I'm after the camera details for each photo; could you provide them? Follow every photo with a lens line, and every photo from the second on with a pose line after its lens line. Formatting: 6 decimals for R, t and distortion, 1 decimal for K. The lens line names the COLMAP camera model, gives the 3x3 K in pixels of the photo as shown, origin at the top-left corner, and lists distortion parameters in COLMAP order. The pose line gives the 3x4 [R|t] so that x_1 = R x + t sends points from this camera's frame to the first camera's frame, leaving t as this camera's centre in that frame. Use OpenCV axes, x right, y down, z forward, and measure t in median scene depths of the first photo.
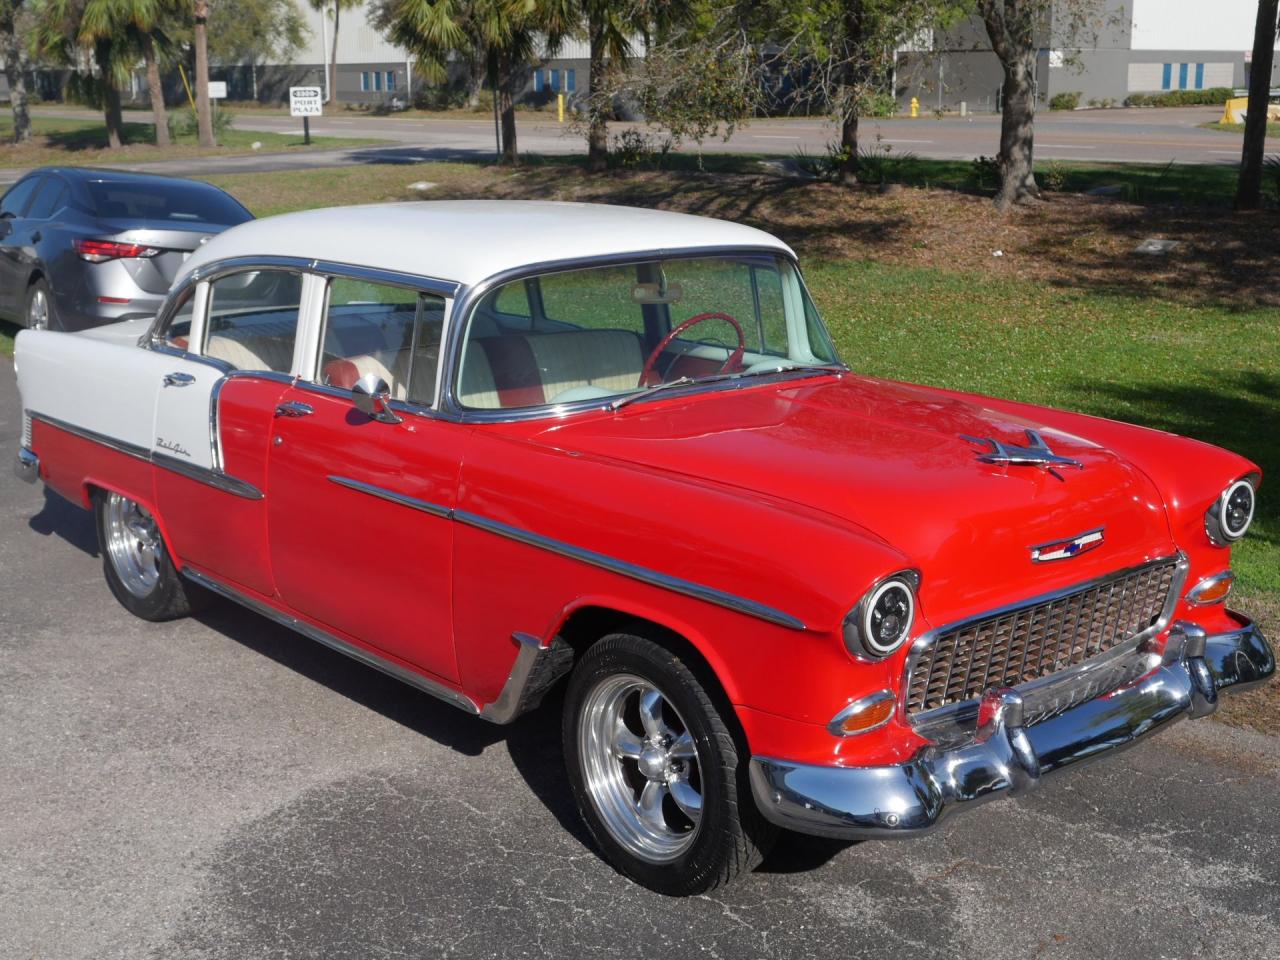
lens RADIAL K [[1623.4, 0, 646.5], [0, 1623.4, 502.3], [0, 0, 1]] dist [-0.001745, 0.000000]
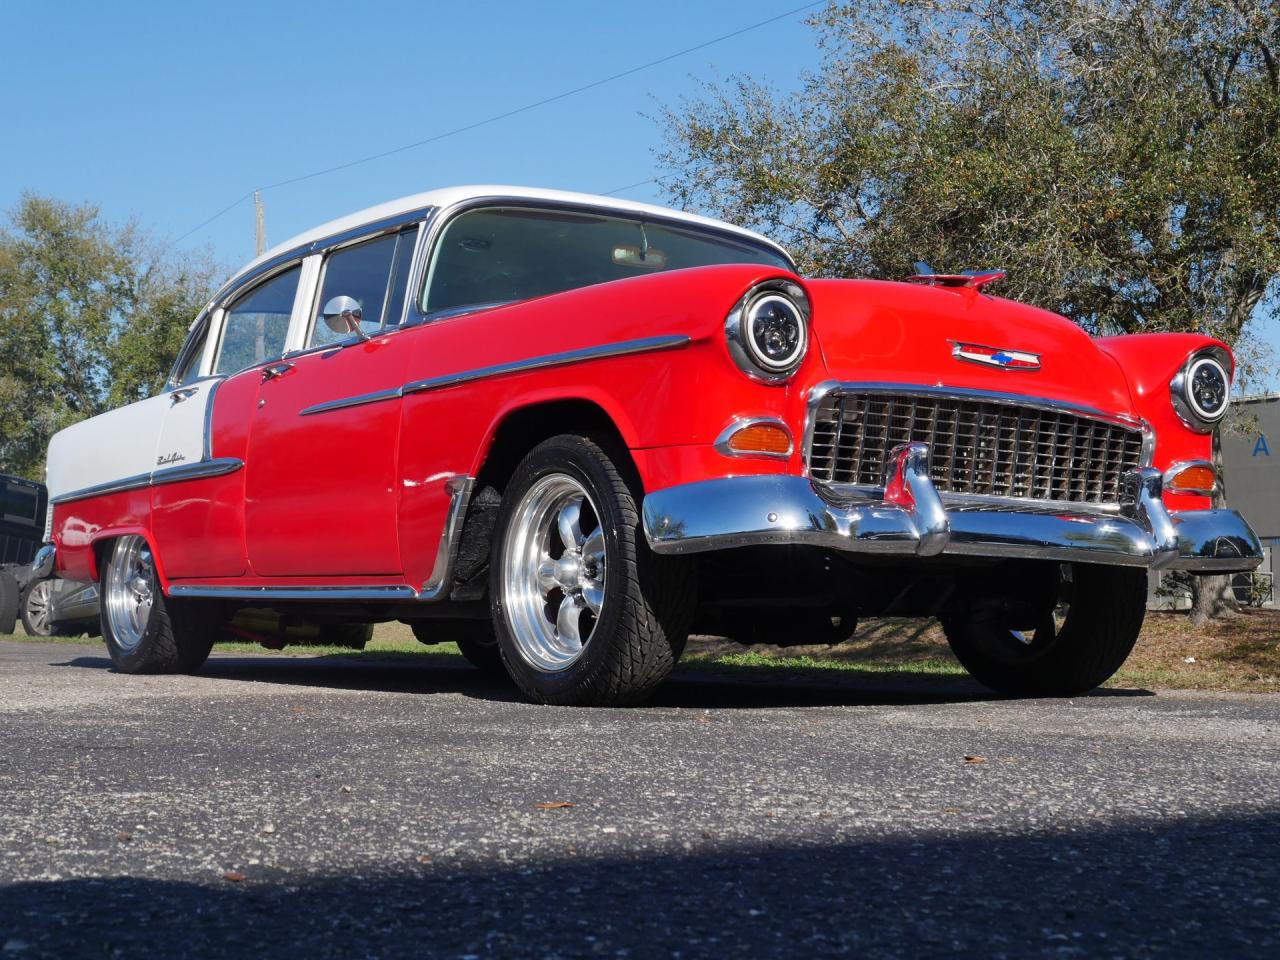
lens RADIAL K [[1848.8, 0, 638.9], [0, 1848.8, 493.0], [0, 0, 1]] dist [-0.021349, 0.000000]
pose [[0.993540, 0.001946, -0.113465, 0.148797], [-0.037572, 0.949103, -0.312716, 0.400095], [0.107081, 0.314959, 0.943045, -0.041671]]
